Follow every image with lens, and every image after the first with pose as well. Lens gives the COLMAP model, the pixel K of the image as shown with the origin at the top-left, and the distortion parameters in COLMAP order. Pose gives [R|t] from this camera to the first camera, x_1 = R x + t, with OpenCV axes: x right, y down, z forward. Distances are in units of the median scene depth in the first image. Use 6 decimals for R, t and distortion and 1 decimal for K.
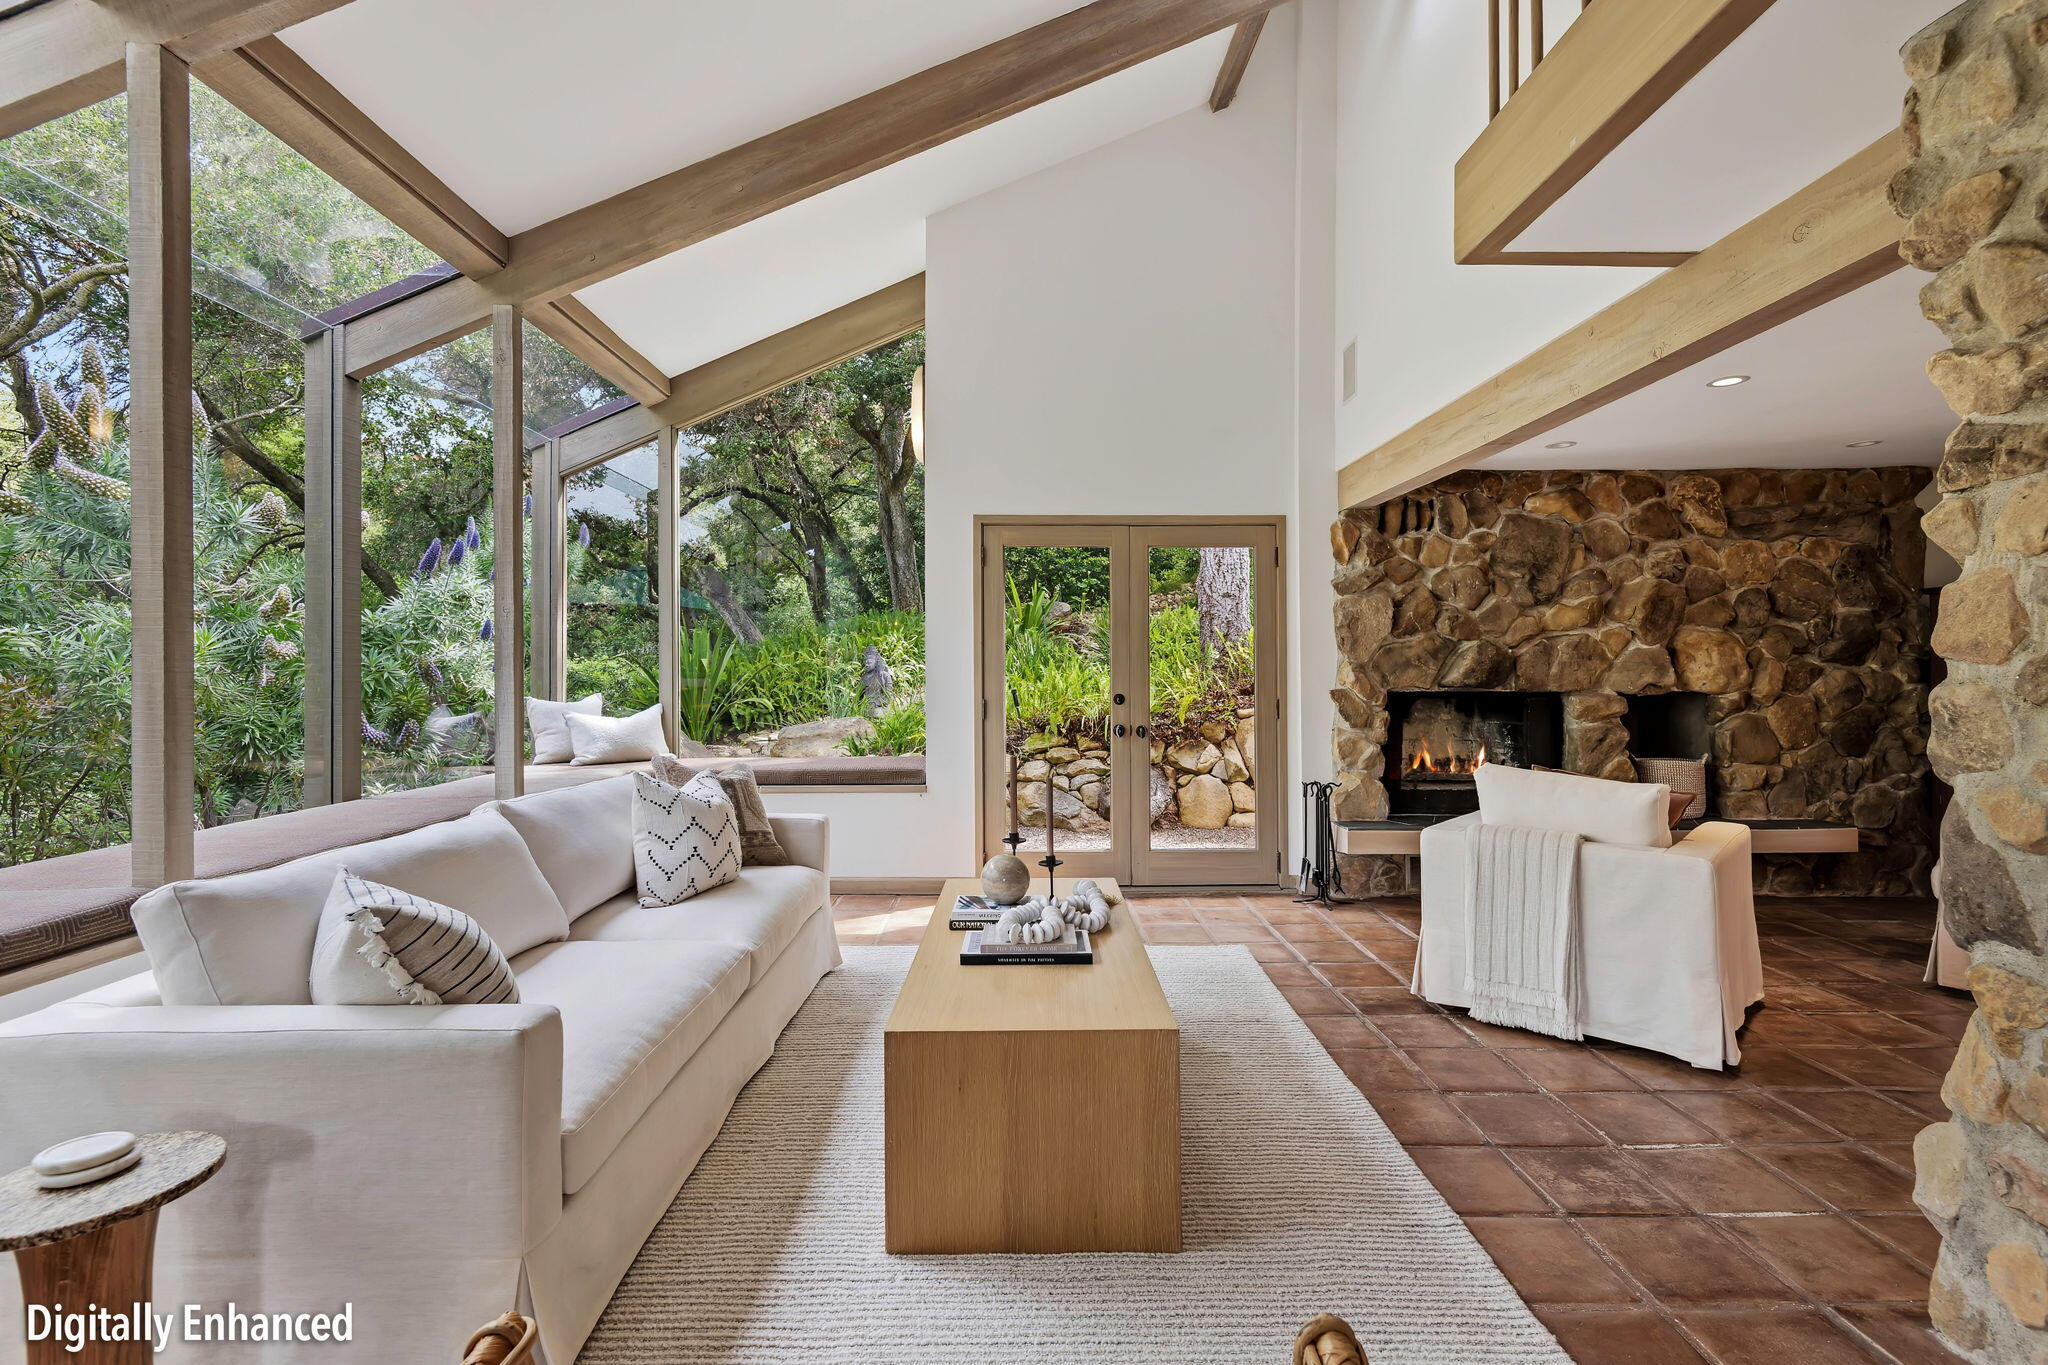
lens RADIAL K [[941.7, 0, 1027.7], [0, 941.7, 675.8], [0, 0, 1]] dist [0.006244, -0.004049]
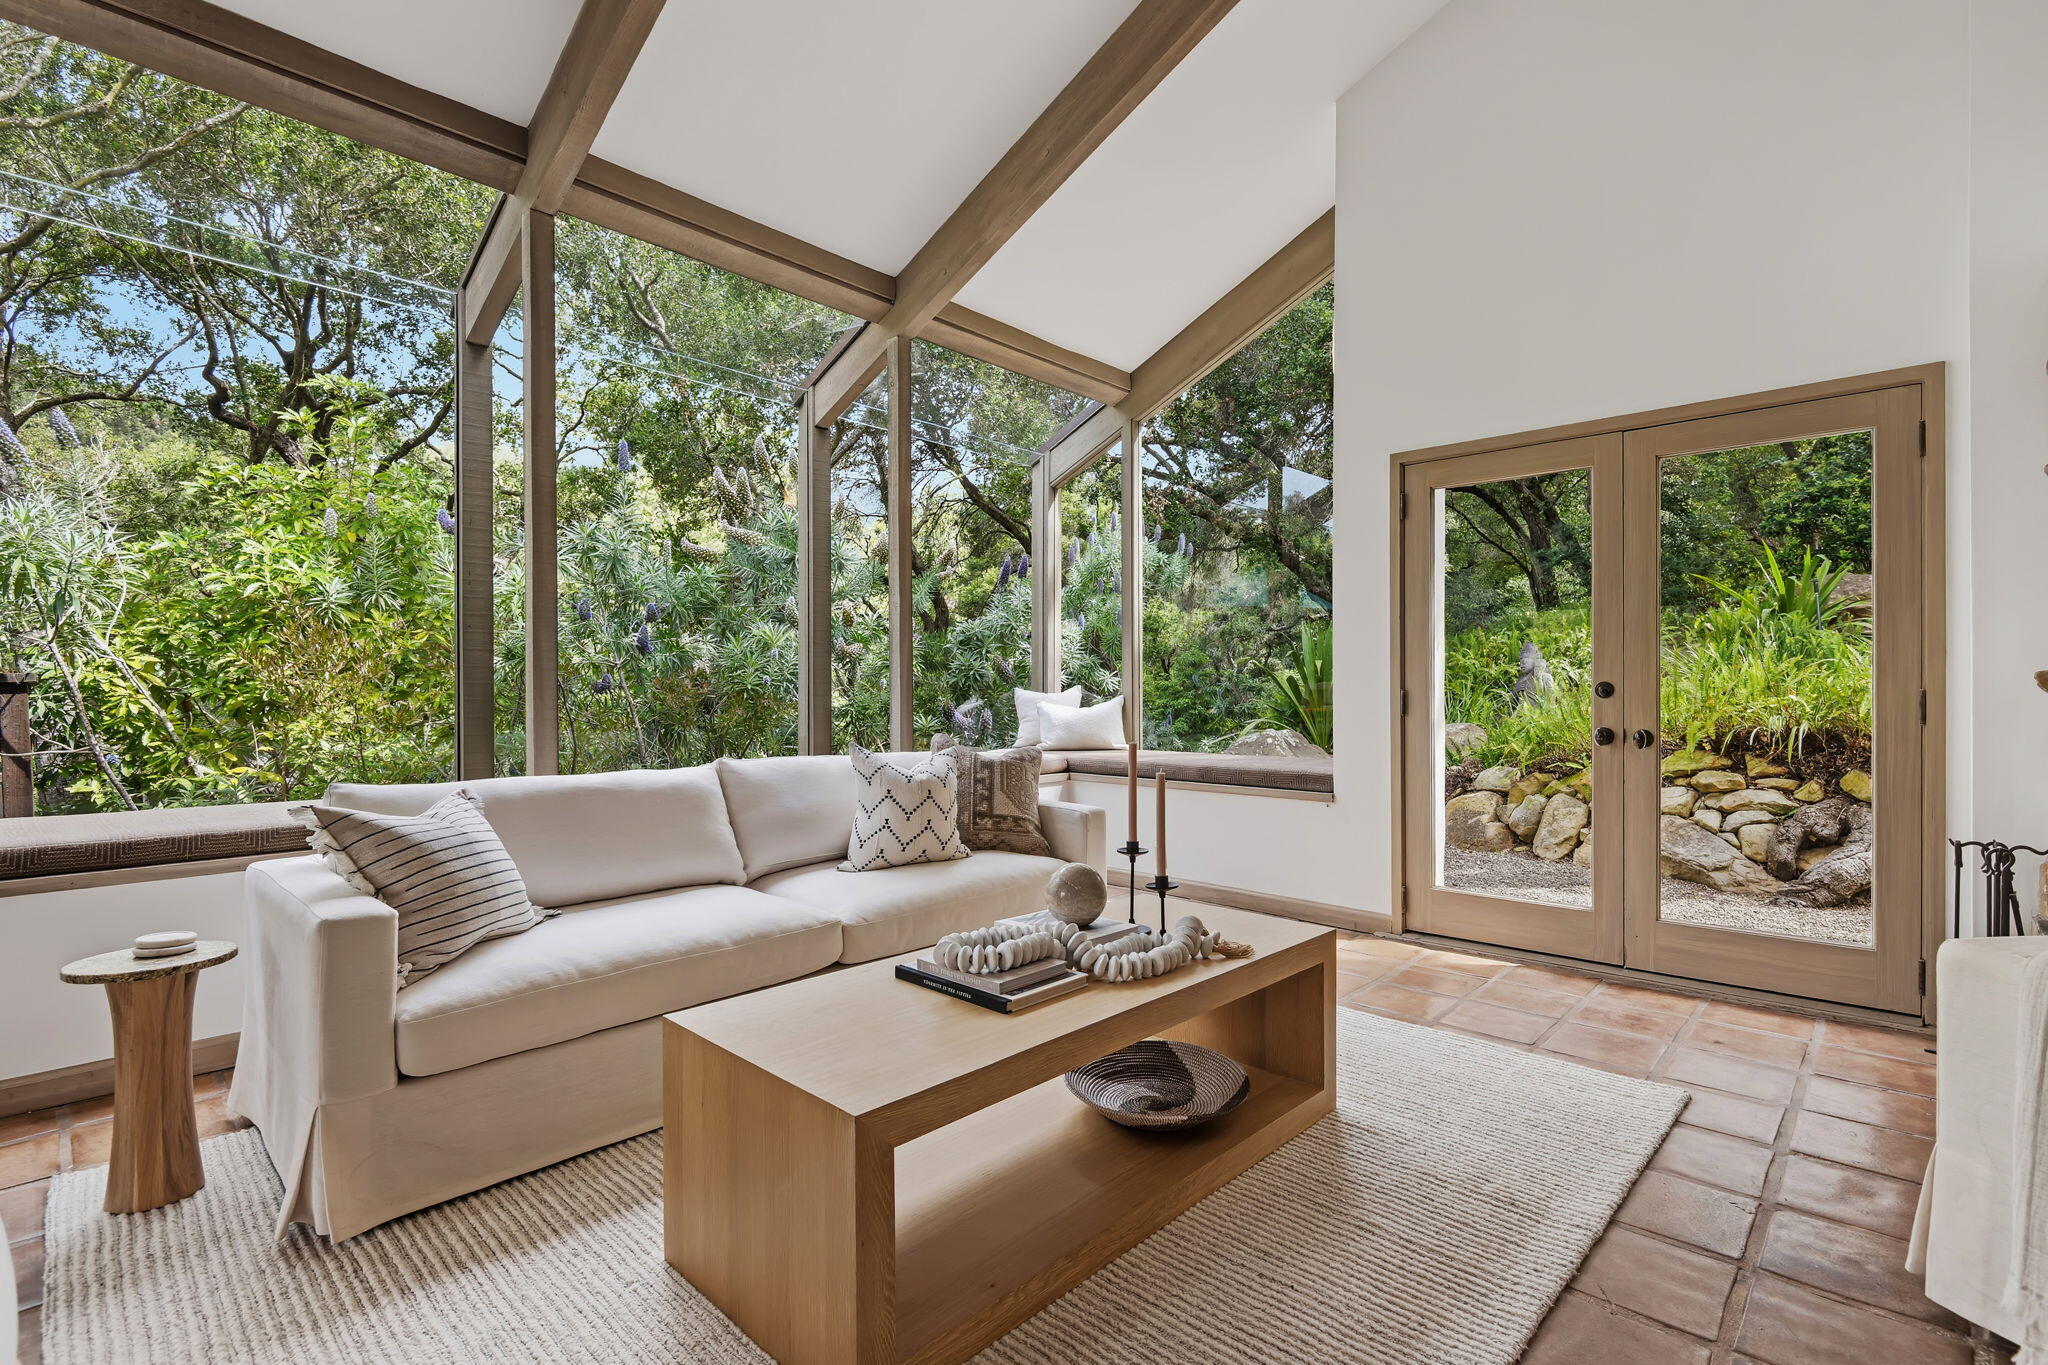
lens RADIAL K [[941.7, 0, 1028.8], [0, 941.7, 693.1], [0, 0, 1]] dist [0.006244, -0.004049]
pose [[0.720163, 0.004063, -0.693793, 0.277842], [-0.000174, 0.999984, 0.005675, 0.024146], [0.693805, -0.003966, 0.720152, 0.224773]]
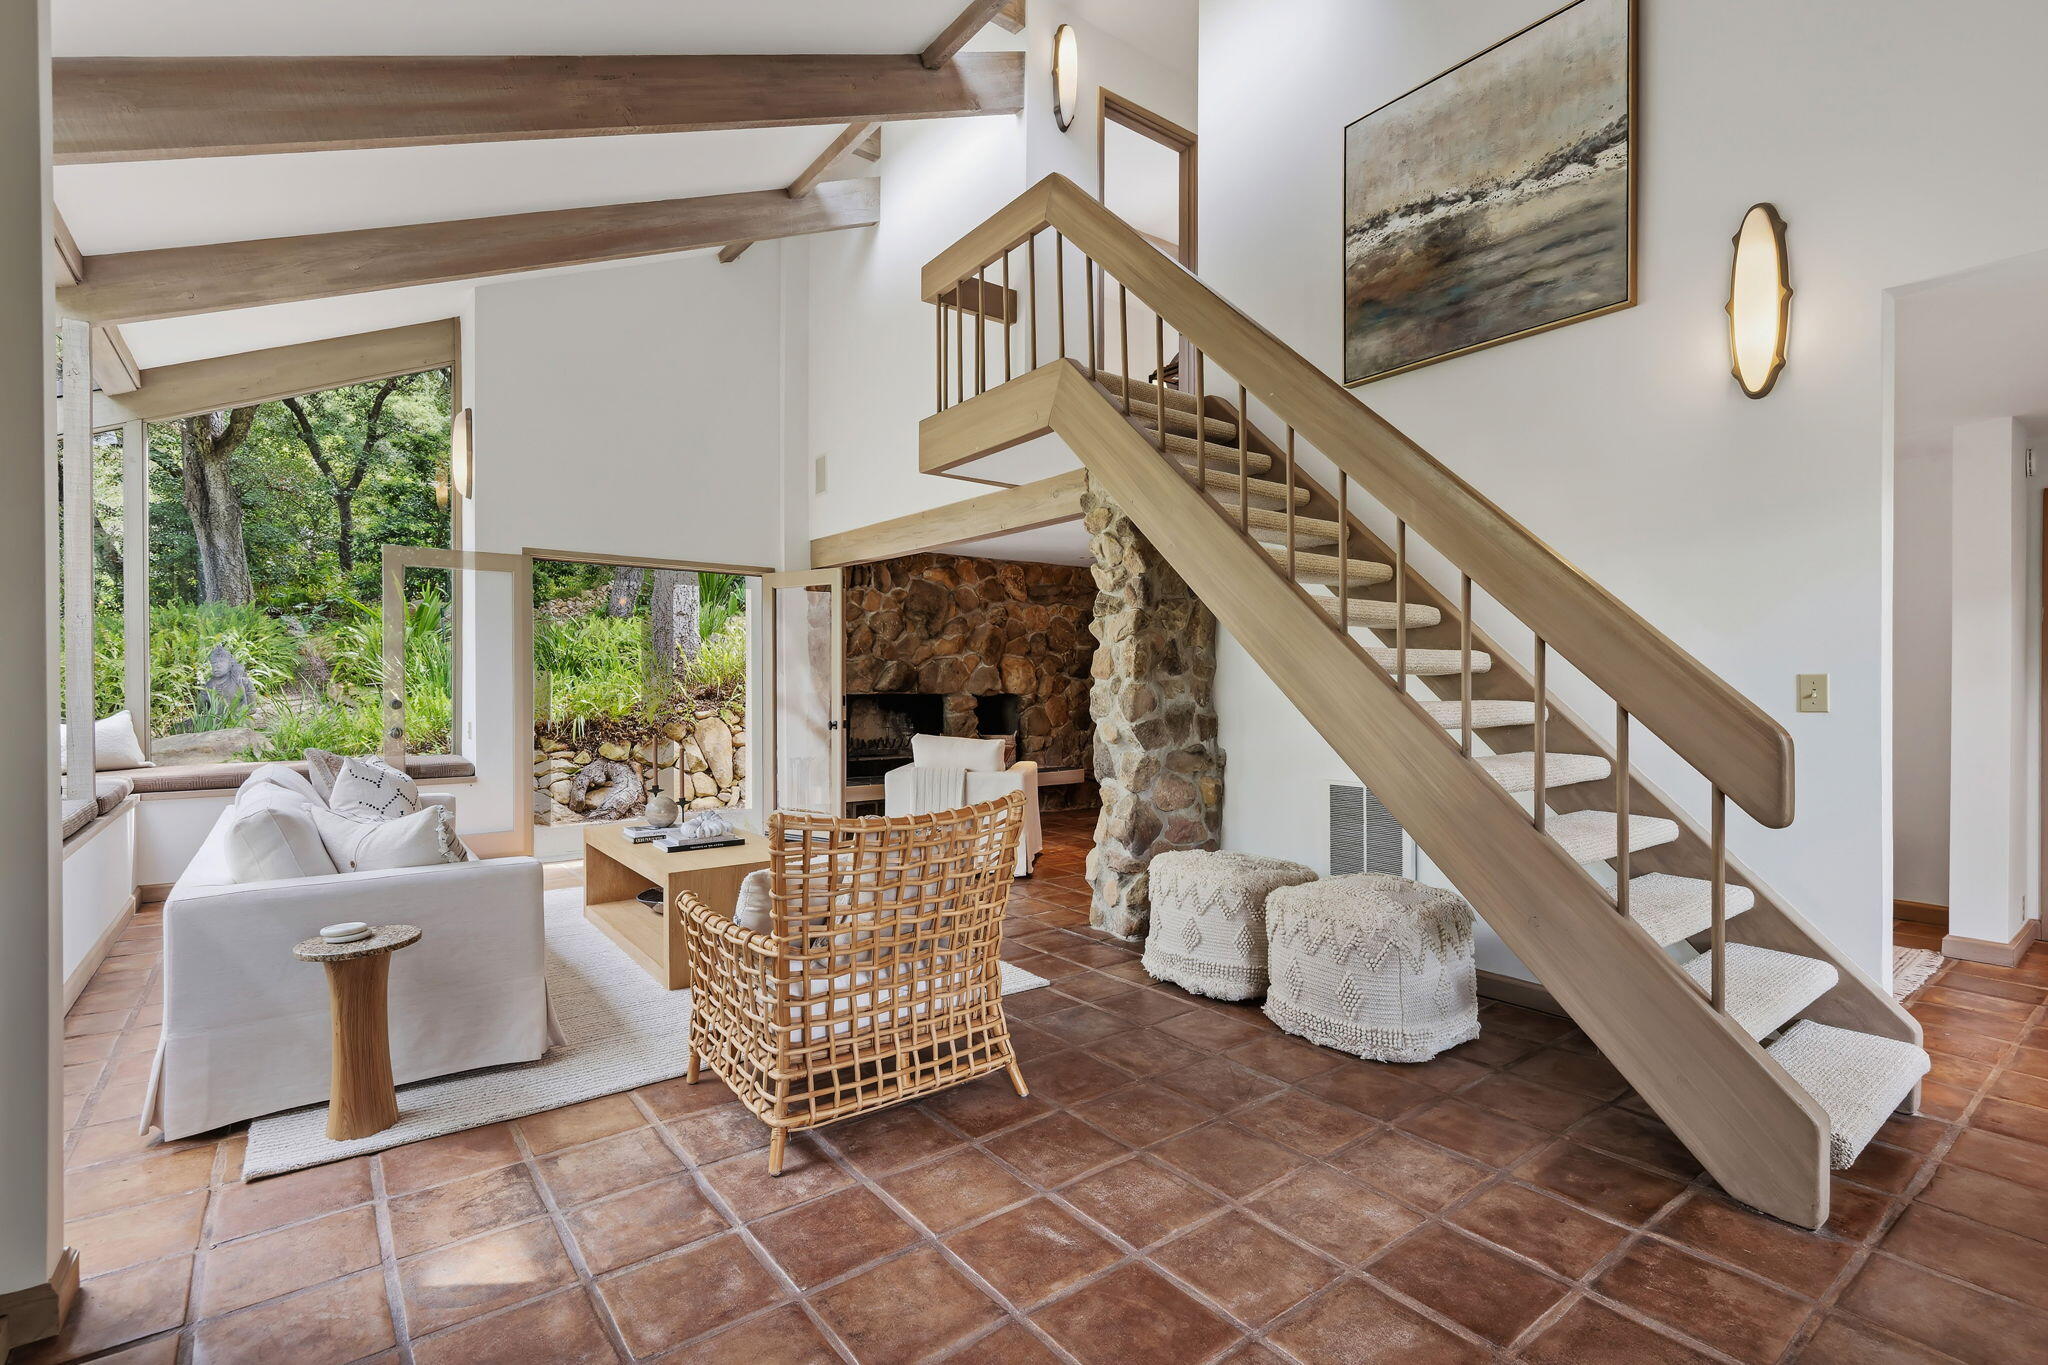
lens RADIAL K [[941.7, 0, 1032.7], [0, 941.7, 694.4], [0, 0, 1]] dist [0.006244, -0.004049]
pose [[0.796430, -0.003940, 0.604718, -0.272947], [-0.002808, 0.999944, 0.010213, 0.001134], [-0.604724, -0.009831, 0.796374, -0.353976]]
